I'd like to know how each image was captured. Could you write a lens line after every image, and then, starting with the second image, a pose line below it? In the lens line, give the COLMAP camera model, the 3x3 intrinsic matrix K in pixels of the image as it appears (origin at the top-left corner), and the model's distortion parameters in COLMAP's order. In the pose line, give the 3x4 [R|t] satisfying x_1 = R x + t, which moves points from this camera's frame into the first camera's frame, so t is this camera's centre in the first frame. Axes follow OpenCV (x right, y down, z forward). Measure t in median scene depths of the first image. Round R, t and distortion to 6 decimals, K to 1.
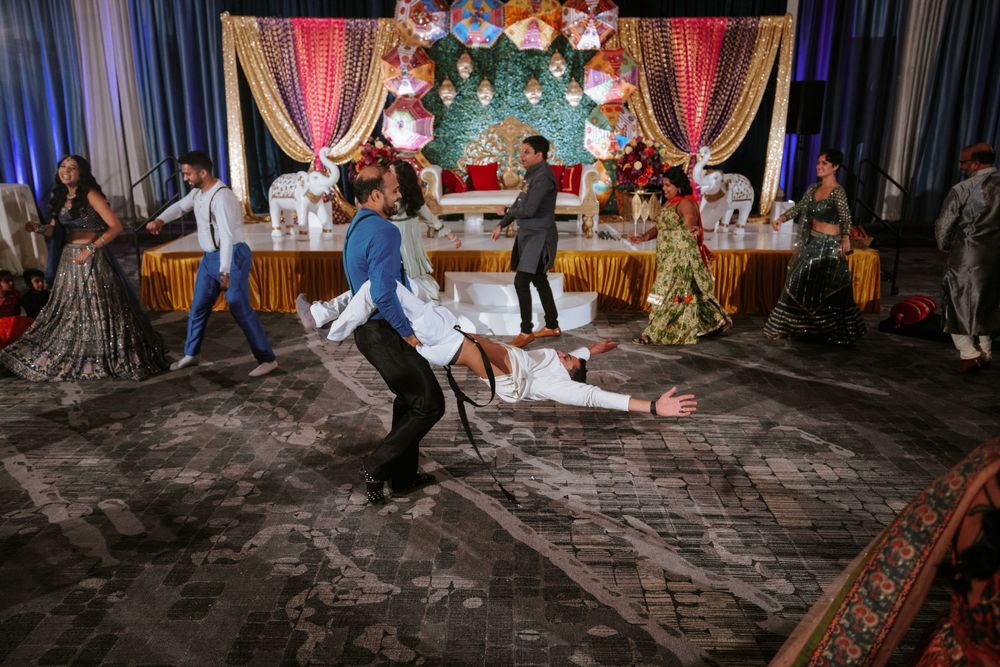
lens RADIAL K [[826.9, 0, 496.3], [0, 826.9, 326.9], [0, 0, 1]] dist [0.036646, 0.010721]
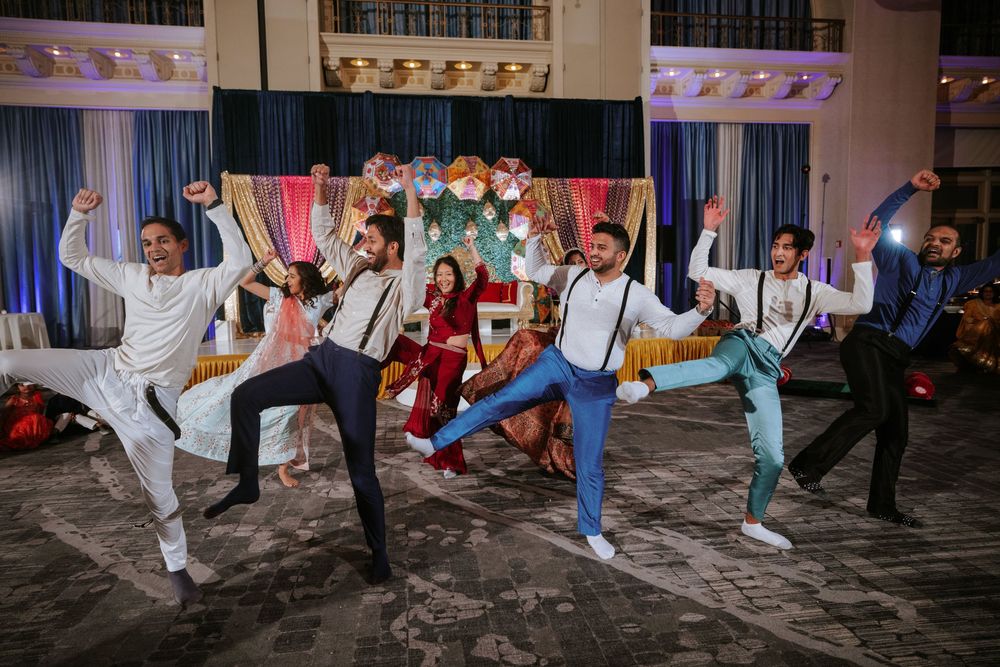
lens RADIAL K [[634.5, 0, 502.7], [0, 634.5, 328.3], [0, 0, 1]] dist [-0.004381, 0.007900]
pose [[0.985133, -0.032421, 0.168705, -0.081308], [0.061075, 0.983971, -0.167546, 0.037746], [-0.160569, 0.175359, 0.971322, 0.052299]]
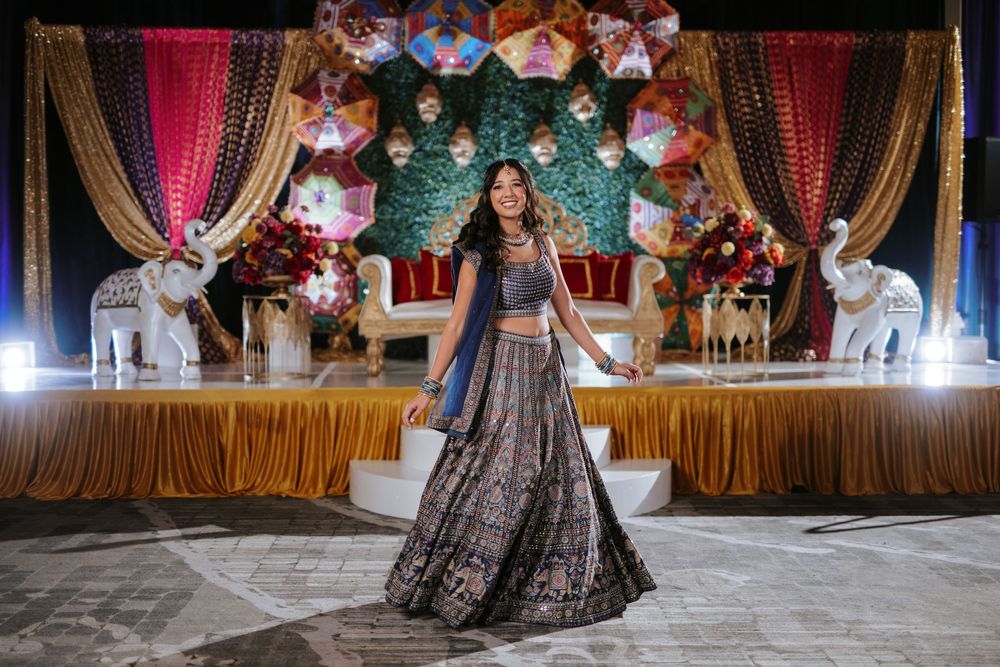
lens RADIAL K [[1415.9, 0, 500.0], [0, 1415.9, 333.5], [0, 0, 1]] dist [-0.001126, 0.036742]
pose [[0.999313, -0.003467, 0.036892, -0.024978], [0.010931, 0.978891, -0.204089, 0.059006], [-0.035405, 0.204352, 0.978257, 0.029418]]
